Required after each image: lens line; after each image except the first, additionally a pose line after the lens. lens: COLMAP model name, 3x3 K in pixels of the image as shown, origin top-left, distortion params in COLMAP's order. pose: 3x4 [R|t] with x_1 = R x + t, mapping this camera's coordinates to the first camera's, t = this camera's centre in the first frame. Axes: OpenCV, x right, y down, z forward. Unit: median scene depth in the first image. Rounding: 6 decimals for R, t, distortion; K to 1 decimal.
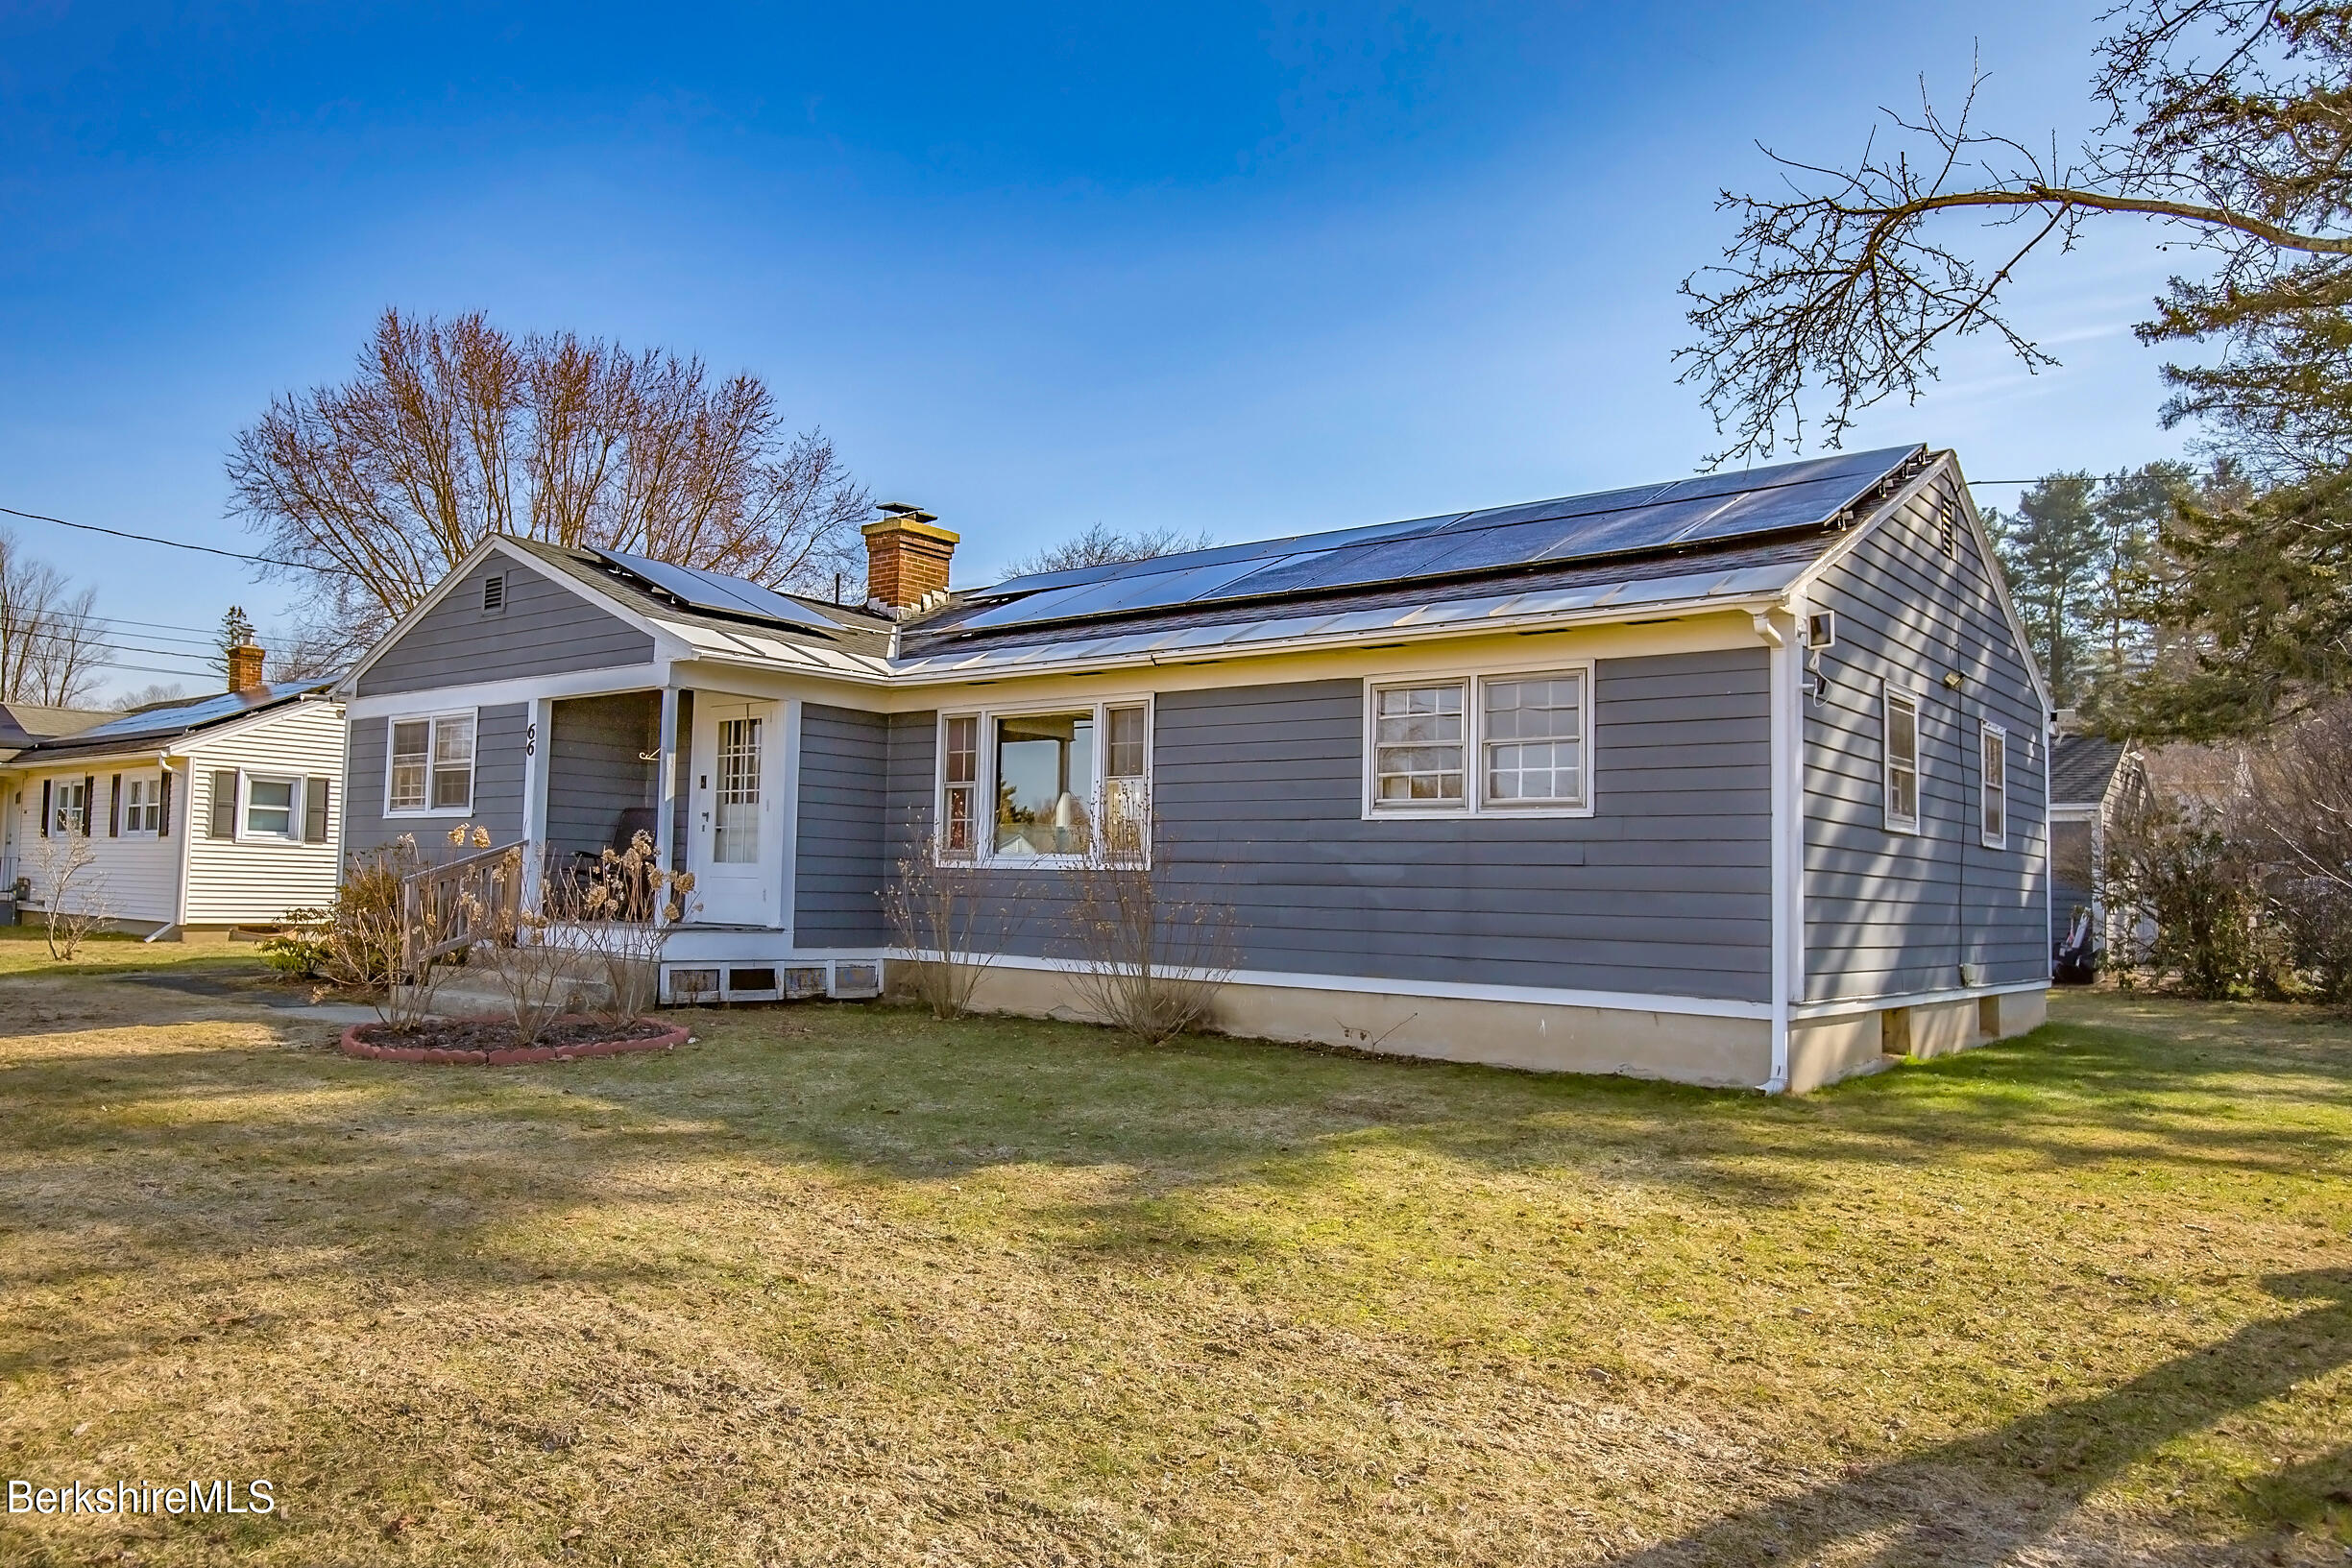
lens RADIAL K [[1546.2, 0, 1145.8], [0, 1546.2, 780.1], [0, 0, 1]] dist [-0.030937, 0.000371]
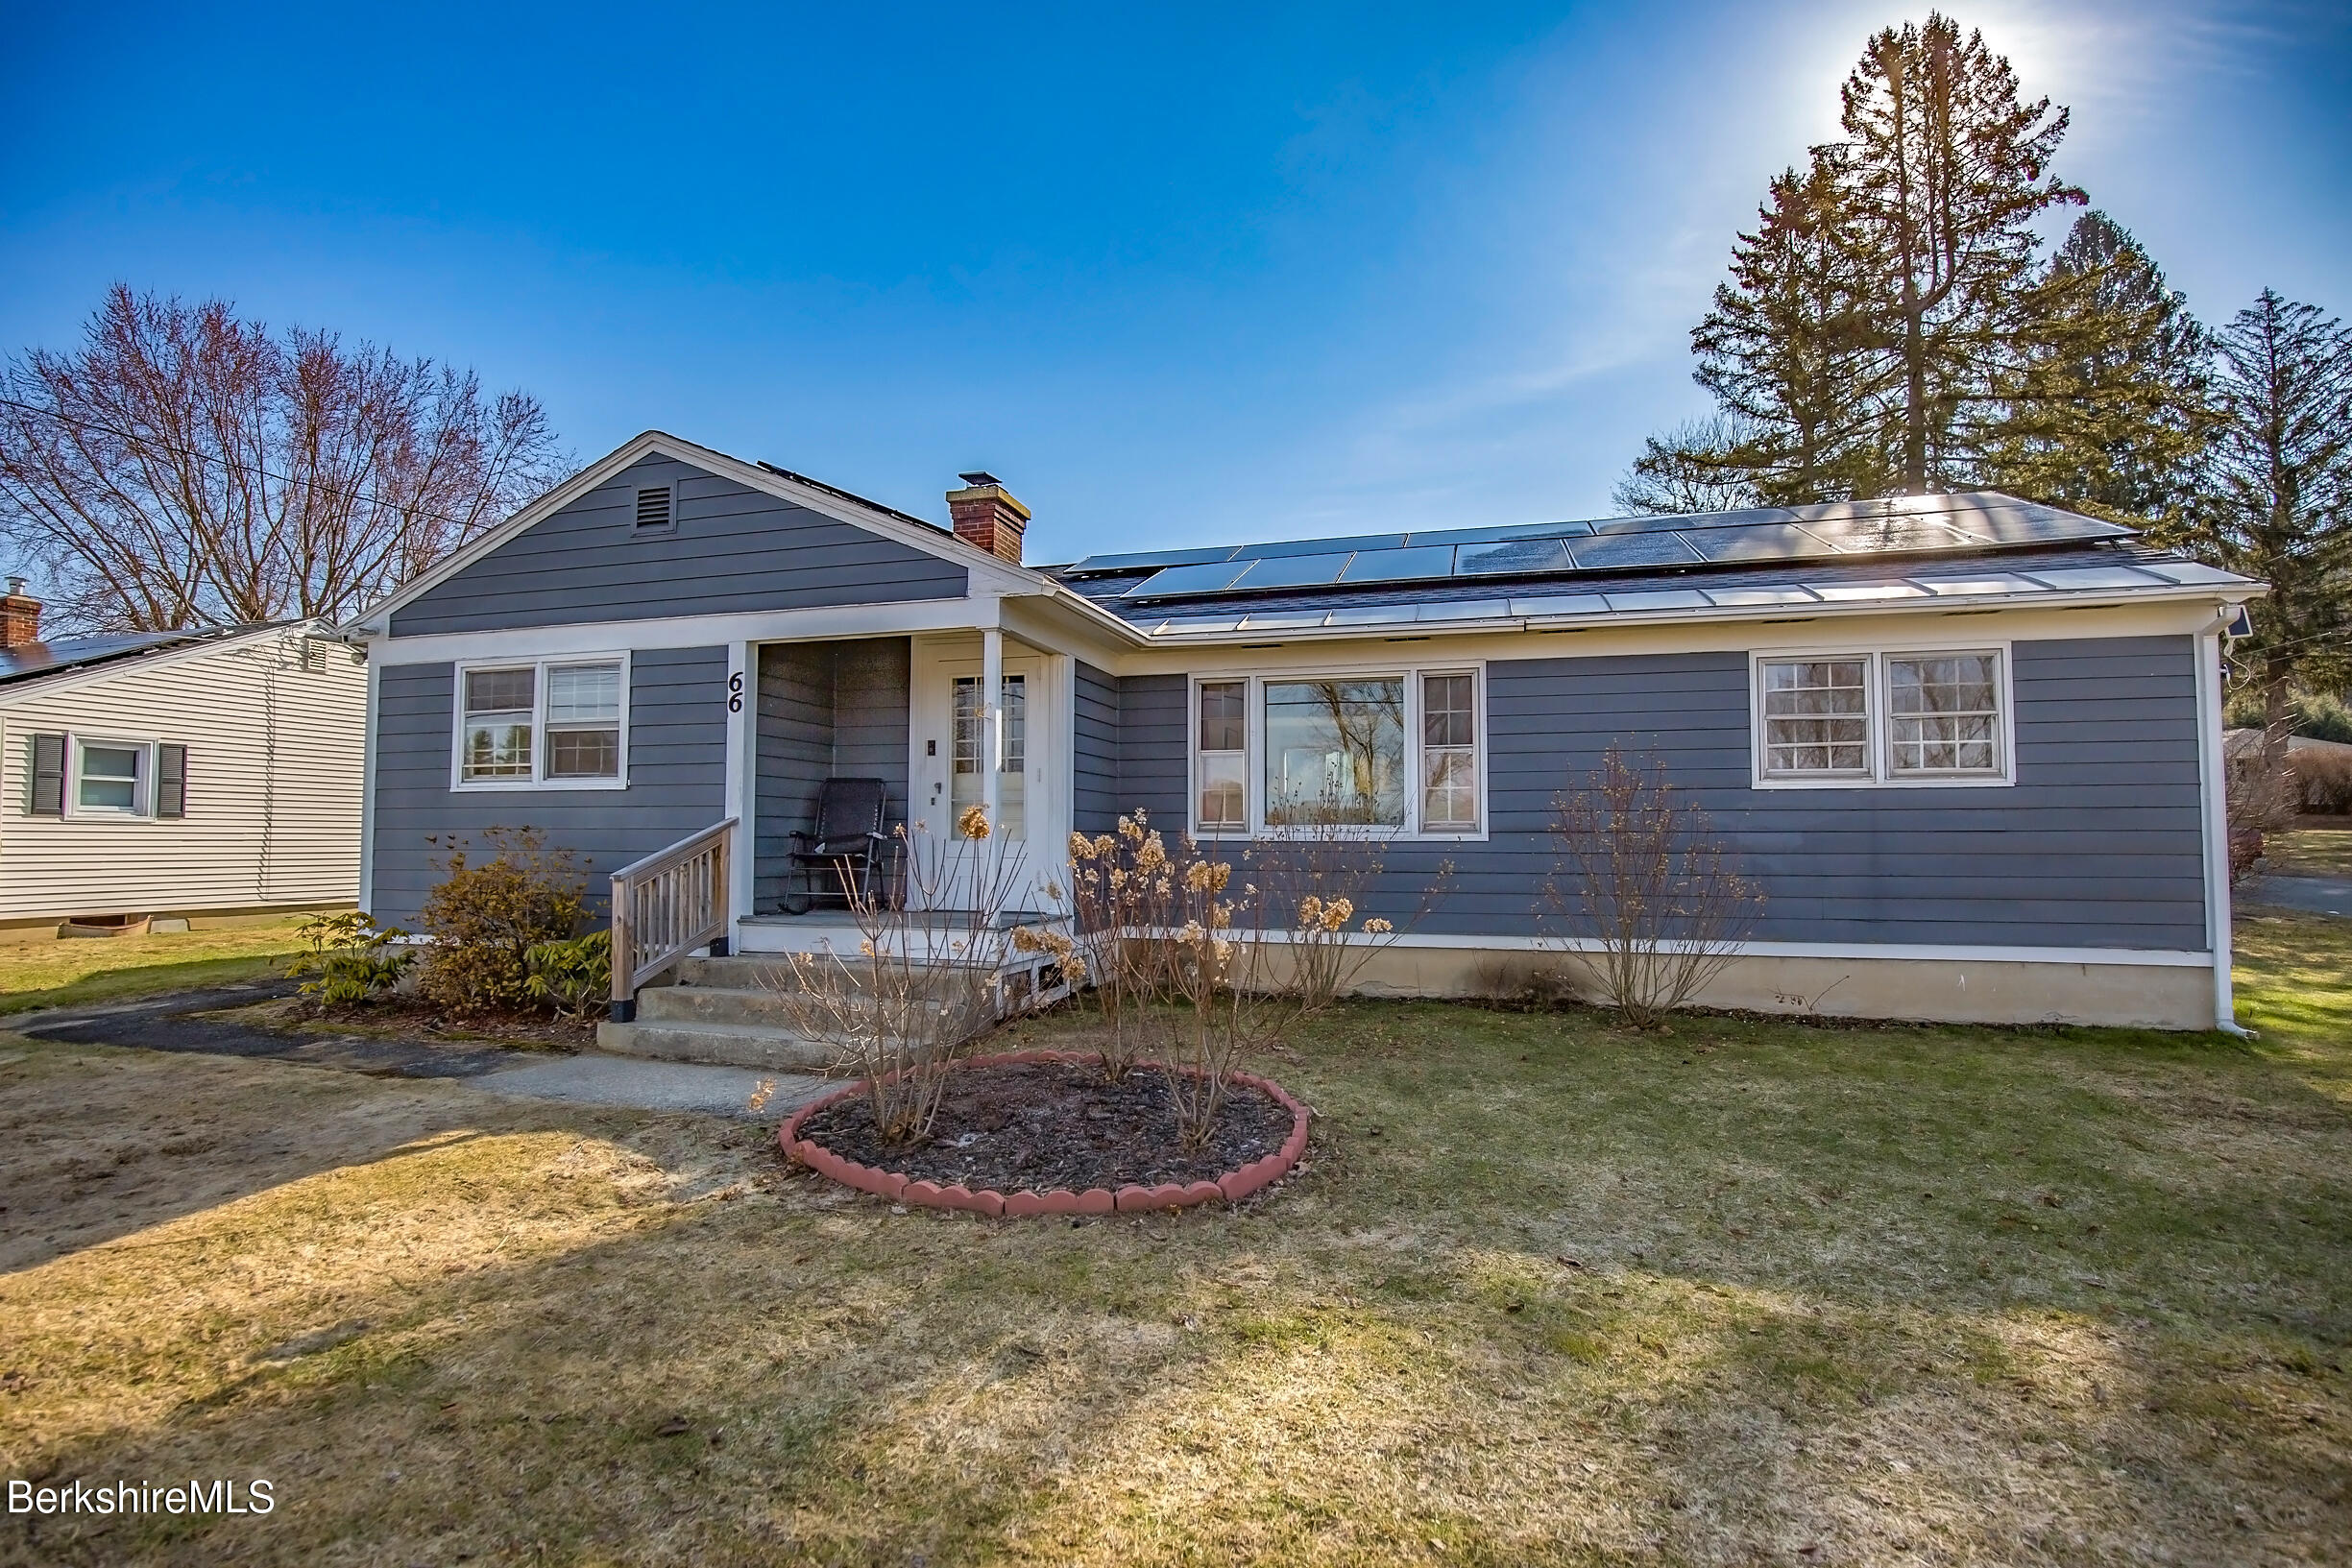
lens RADIAL K [[1068.0, 0, 1187.0], [0, 1068.0, 784.4], [0, 0, 1]] dist [-0.039110, 0.008401]
pose [[0.926414, -0.002232, 0.376500, -0.390658], [-0.006644, 0.999730, 0.022277, 0.007721], [-0.376448, -0.023139, 0.926149, 0.404239]]
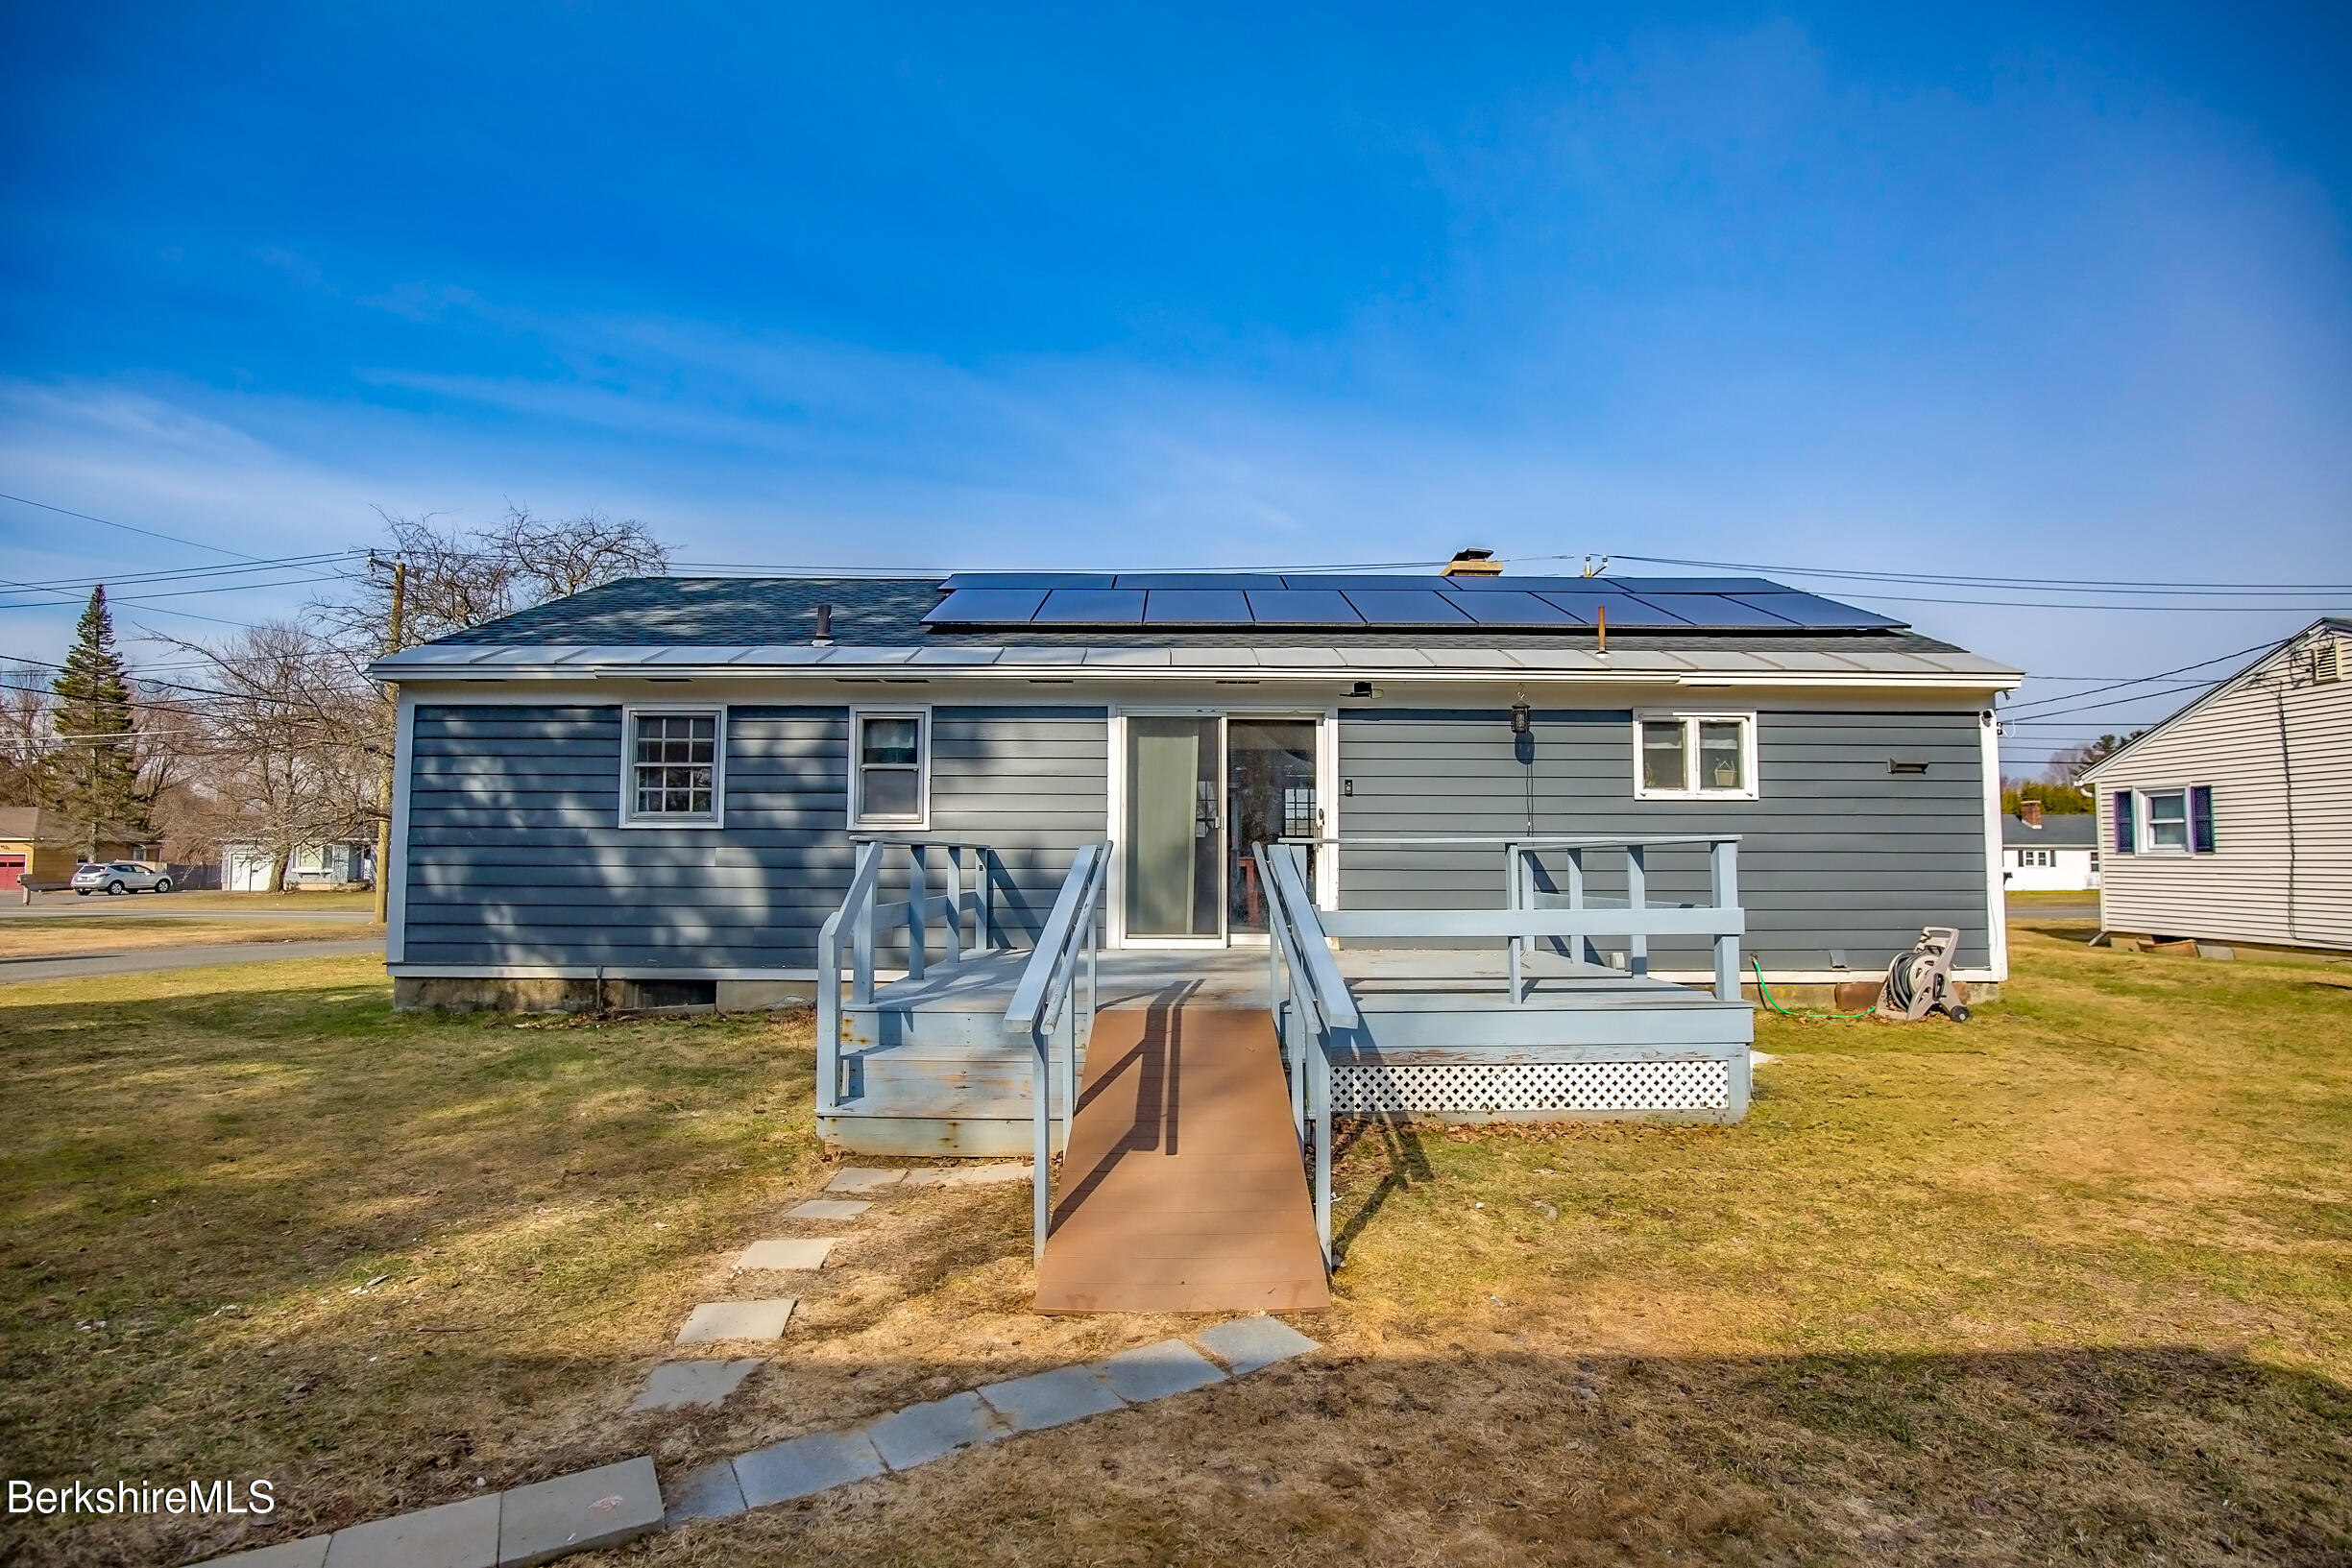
lens RADIAL K [[1106.8, 0, 1190.7], [0, 1106.8, 787.7], [0, 0, 1]] dist [-0.027780, 0.000986]
pose [[-0.779175, -0.061505, -0.623781, 0.642263], [0.028964, 0.990578, -0.133851, 0.123490], [0.626137, -0.122360, -0.770052, 1.935664]]
